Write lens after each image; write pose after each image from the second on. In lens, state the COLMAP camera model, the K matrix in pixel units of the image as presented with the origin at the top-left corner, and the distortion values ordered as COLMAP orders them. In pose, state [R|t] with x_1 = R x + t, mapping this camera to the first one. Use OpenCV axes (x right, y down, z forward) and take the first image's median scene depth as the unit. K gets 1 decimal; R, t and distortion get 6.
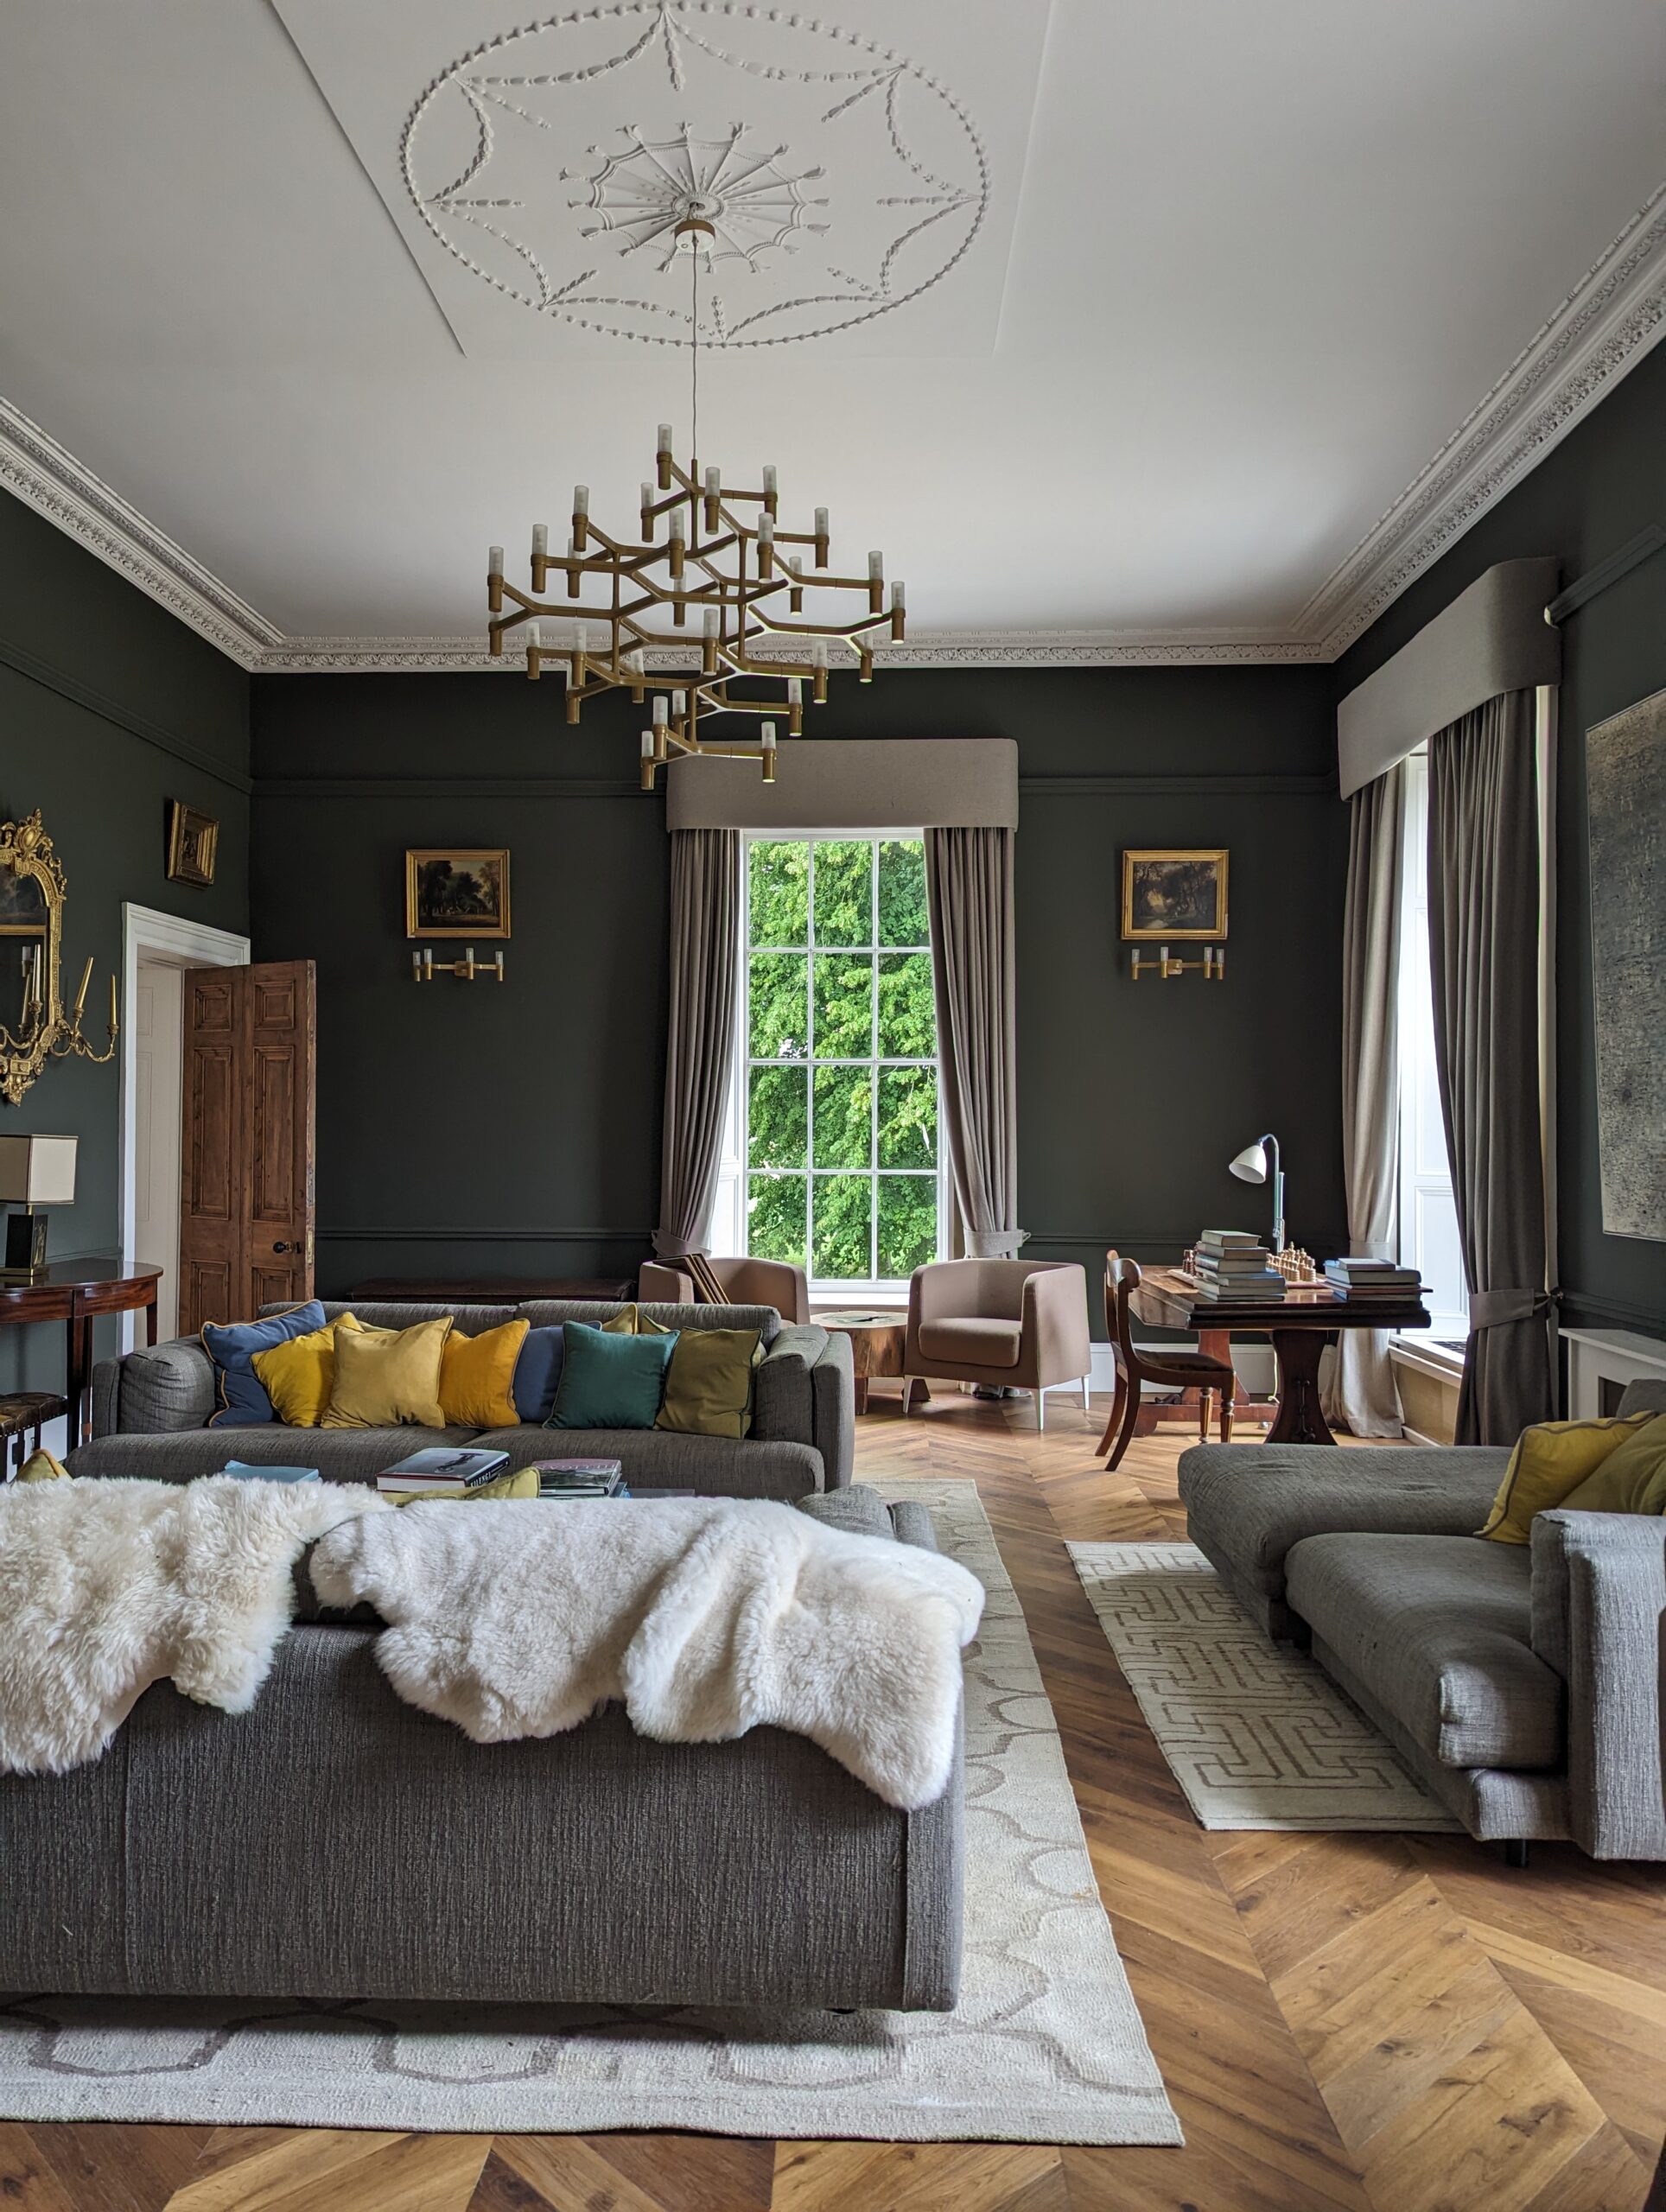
lens RADIAL K [[1549.8, 0, 825.2], [0, 1549.8, 1110.5], [0, 0, 1]] dist [0.064239, -0.026228]
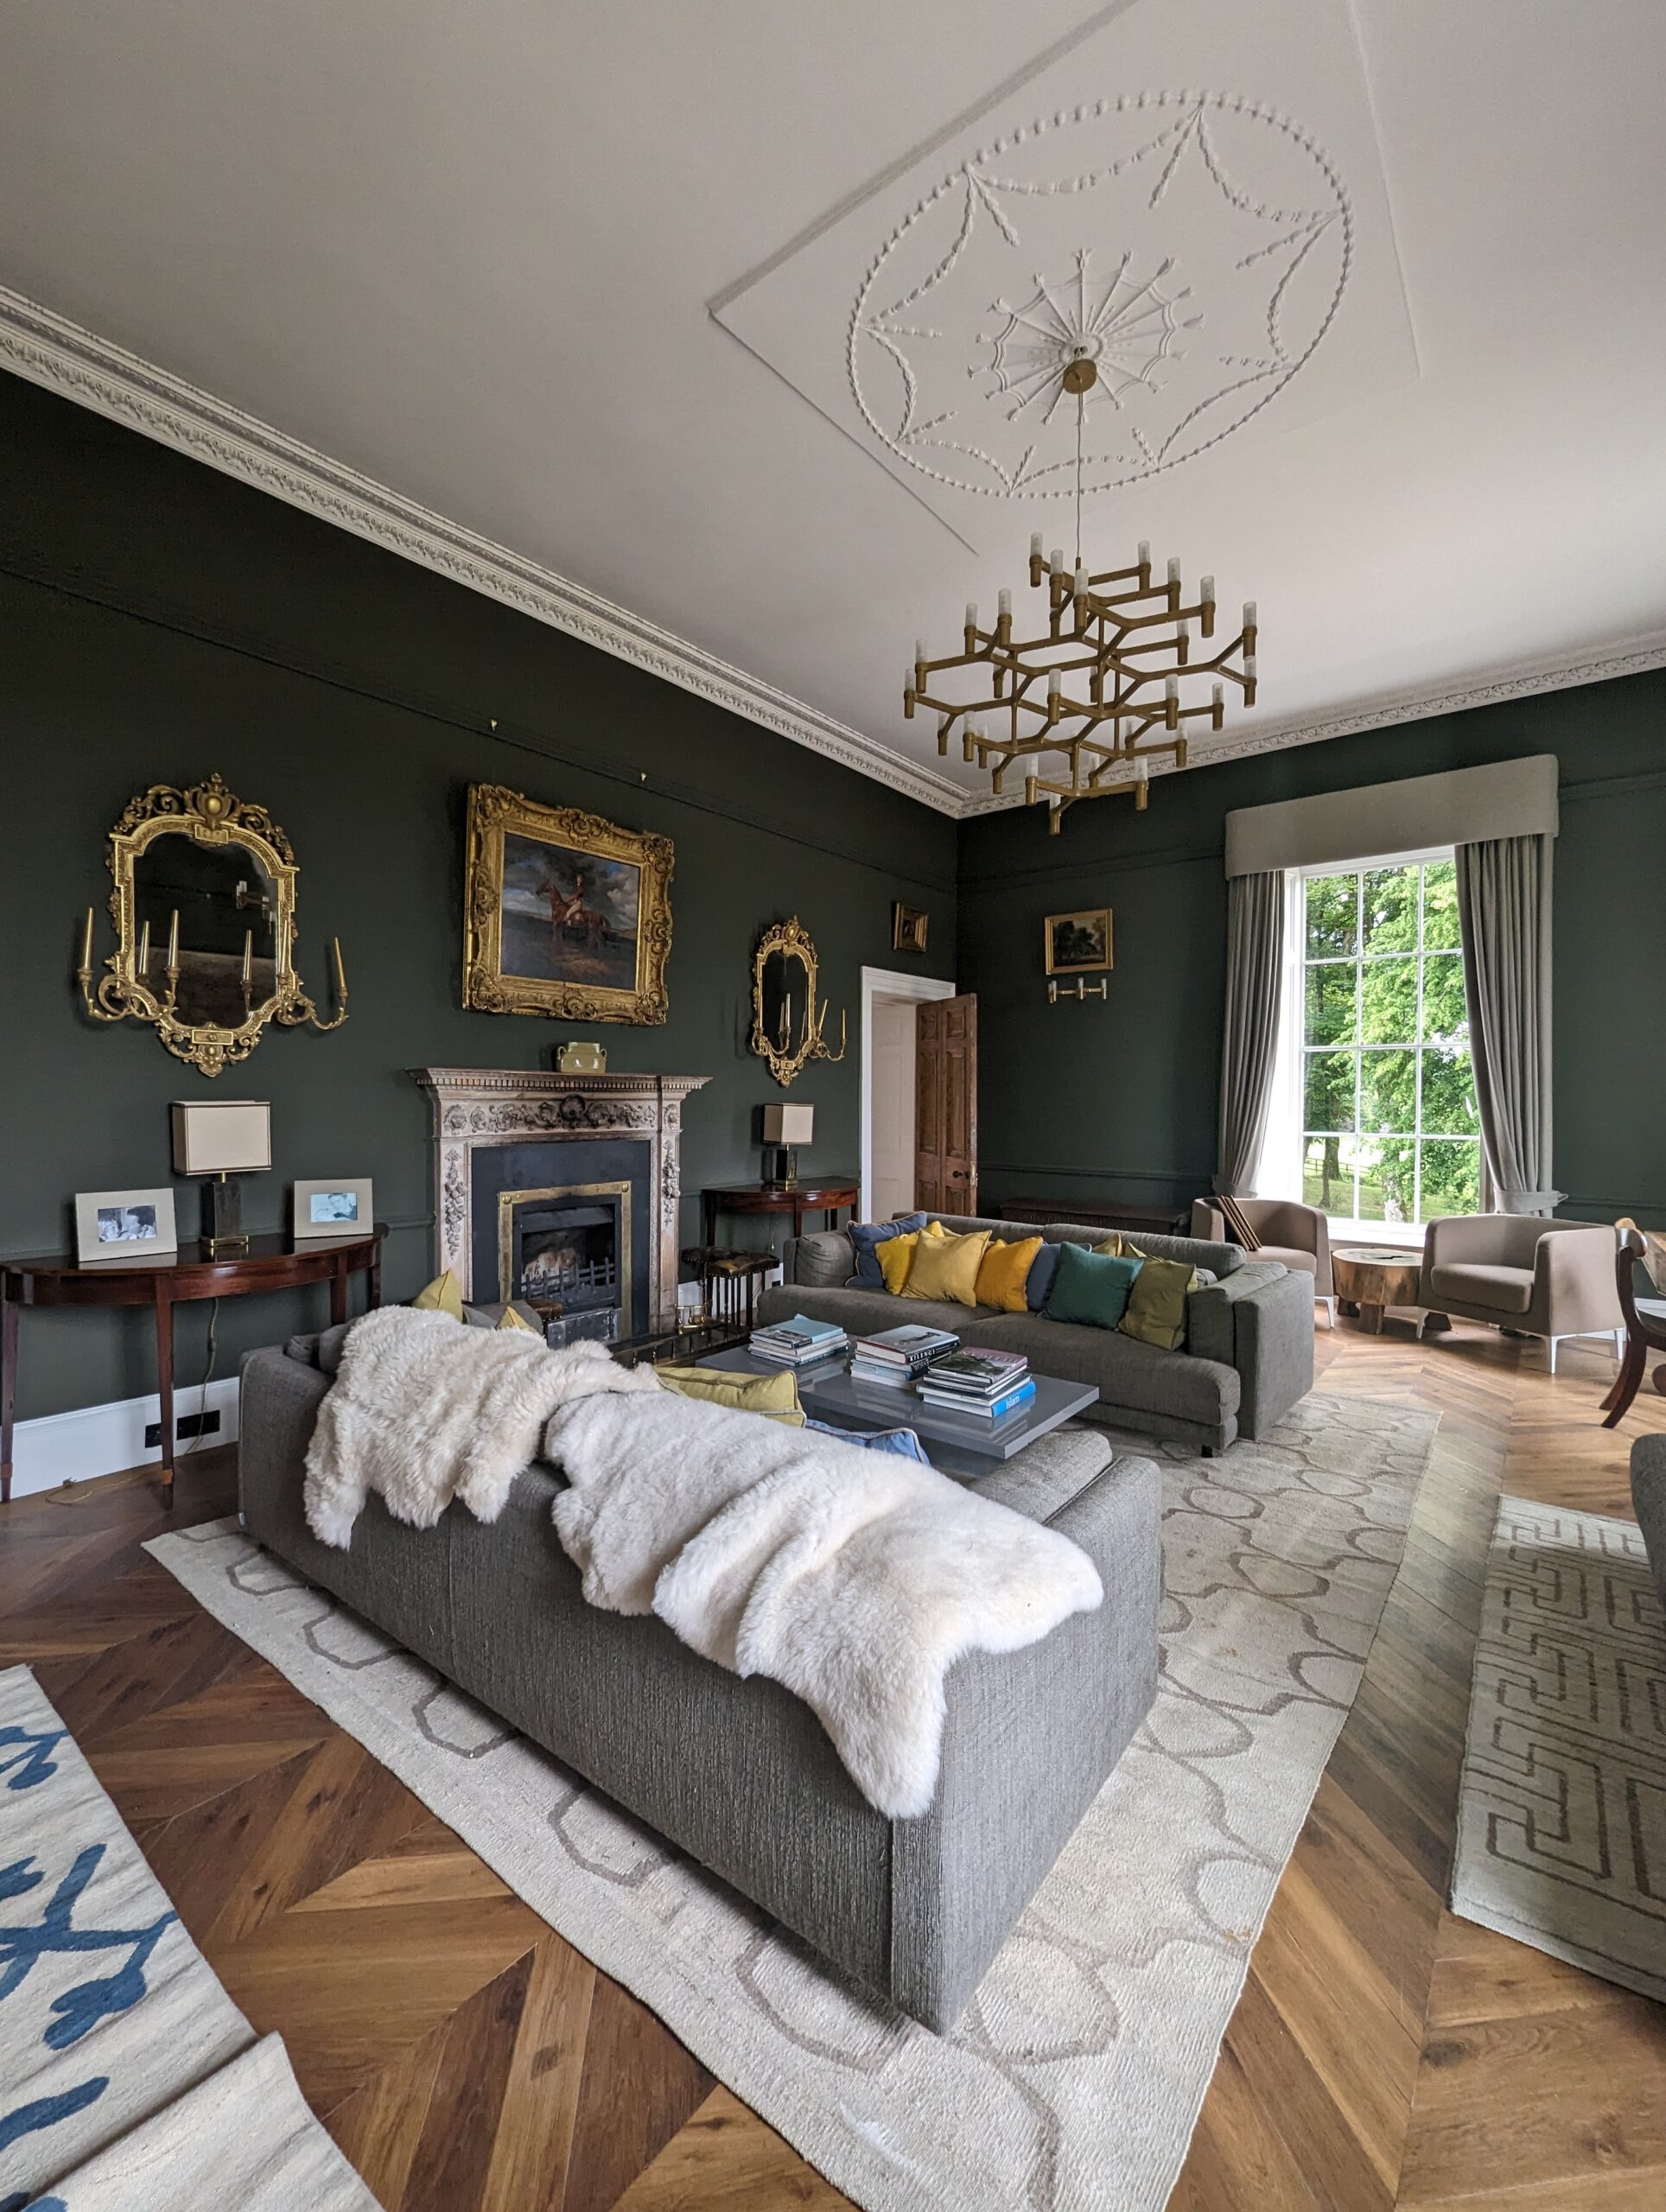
lens RADIAL K [[922.9, 0, 839.2], [0, 922.9, 1112.7], [0, 0, 1]] dist [0.004034, 0.000441]
pose [[0.807411, 0.009580, -0.589911, 0.156423], [0.005777, 0.999692, 0.024142, 0.001056], [0.589961, -0.022901, 0.807107, 0.233485]]
